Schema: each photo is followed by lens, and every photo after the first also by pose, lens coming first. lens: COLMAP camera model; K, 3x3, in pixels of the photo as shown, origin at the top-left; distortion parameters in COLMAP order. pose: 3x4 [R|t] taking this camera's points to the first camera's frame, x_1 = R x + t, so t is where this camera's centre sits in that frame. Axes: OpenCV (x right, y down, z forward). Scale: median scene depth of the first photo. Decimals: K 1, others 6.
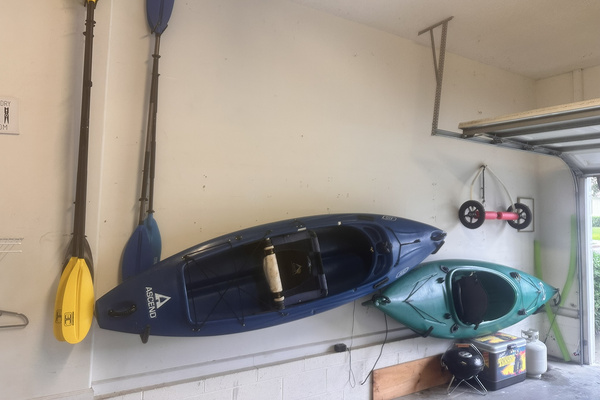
lens RADIAL K [[417.6, 0, 300.0], [0, 417.6, 194.5], [0, 0, 1]] dist [0.031798, -0.052978]
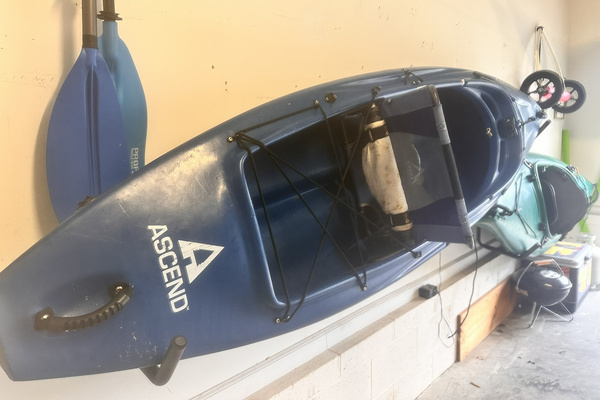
lens RADIAL K [[417.6, 0, 305.1], [0, 417.6, 187.3], [0, 0, 1]] dist [0.031798, -0.052978]
pose [[0.964333, -0.070188, 0.255217, -0.240325], [0.027581, 0.985598, 0.166838, 0.102917], [-0.263251, -0.153849, 0.952381, 0.482692]]
